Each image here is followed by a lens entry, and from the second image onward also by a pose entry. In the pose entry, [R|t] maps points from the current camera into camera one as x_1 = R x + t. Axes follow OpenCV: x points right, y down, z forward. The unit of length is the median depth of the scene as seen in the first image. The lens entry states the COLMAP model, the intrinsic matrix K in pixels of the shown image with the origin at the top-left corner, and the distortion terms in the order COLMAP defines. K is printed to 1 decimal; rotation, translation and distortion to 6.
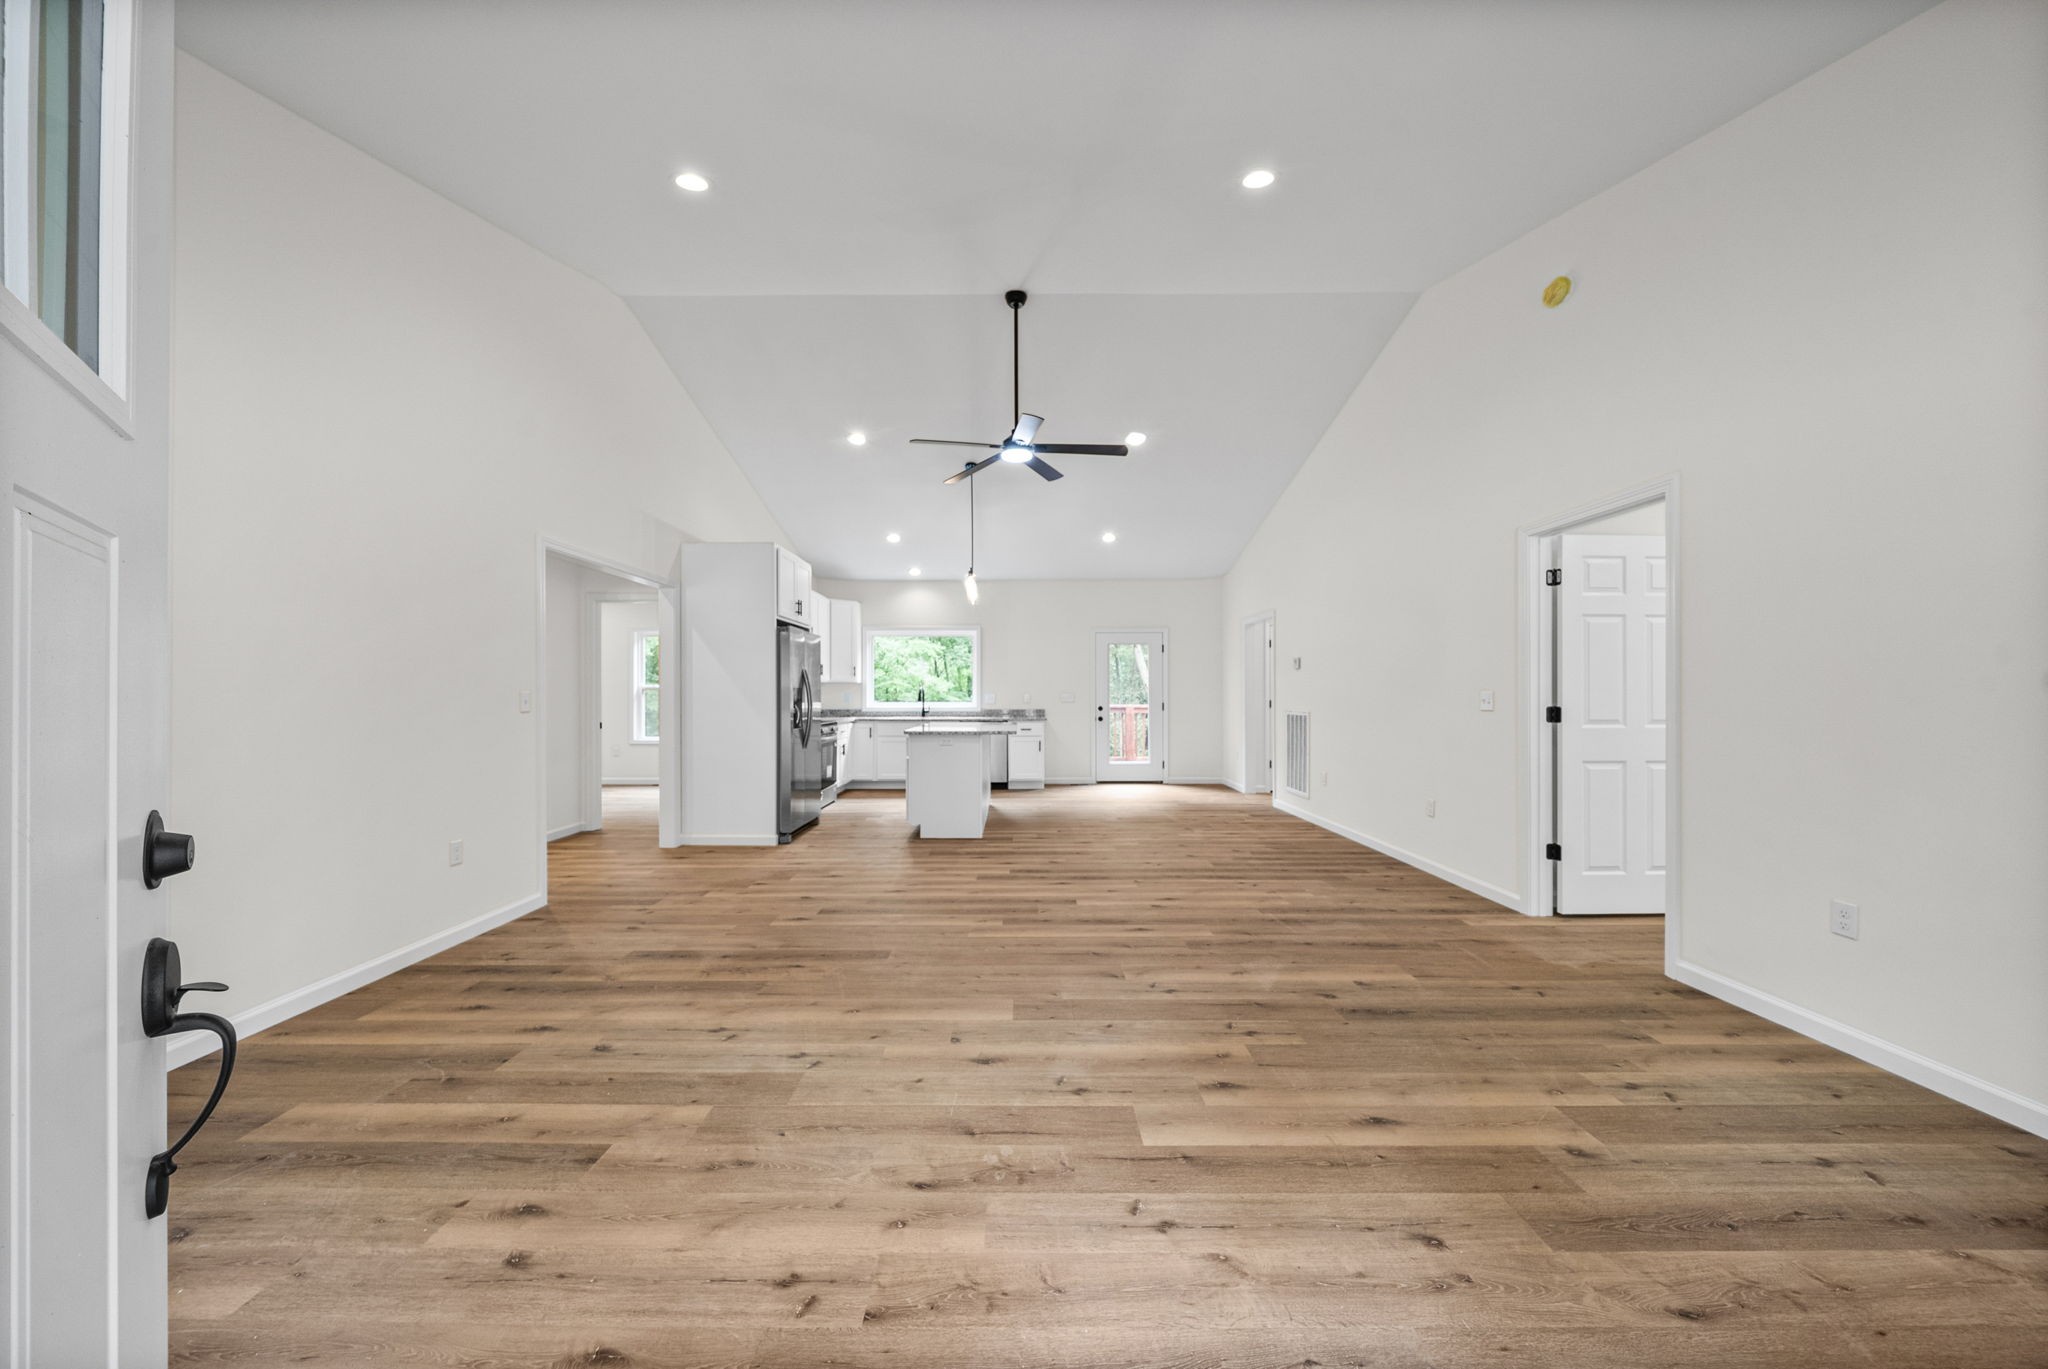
lens RADIAL K [[719.9, 0, 1008.4], [0, 719.9, 696.3], [0, 0, 1]] dist [-0.002033, -0.000050]
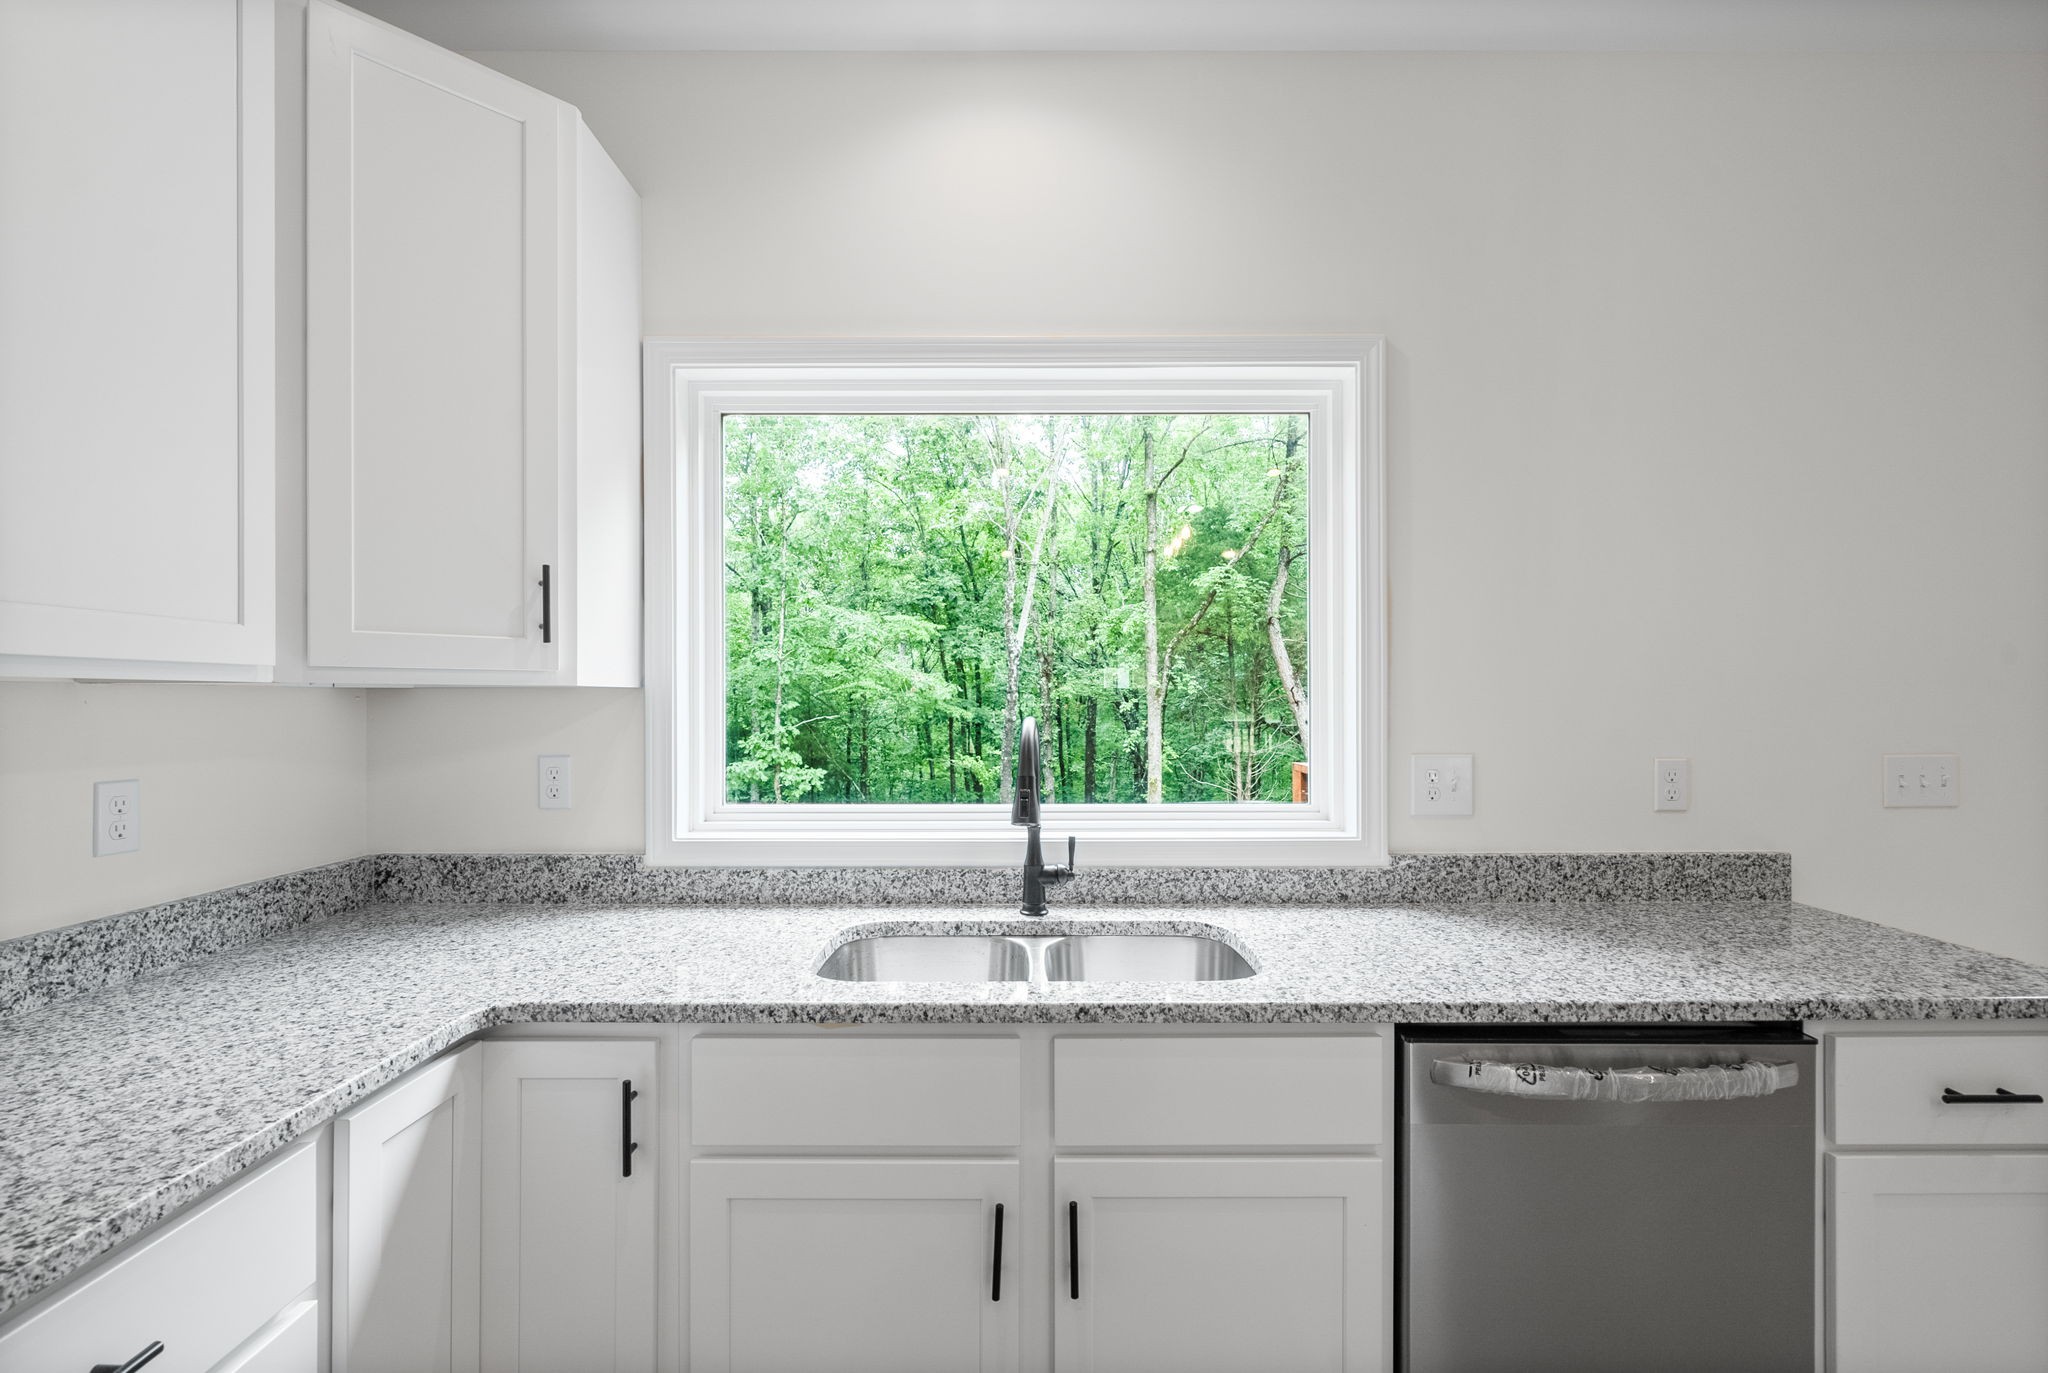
lens RADIAL K [[874.1, 0, 1010.5], [0, 874.1, 701.3], [0, 0, 1]] dist [-0.006607, -0.000381]
pose [[0.999942, -0.000917, 0.010773, -0.127710], [0.000910, 0.999999, 0.000622, -0.016331], [-0.010774, -0.000612, 0.999942, 0.823422]]
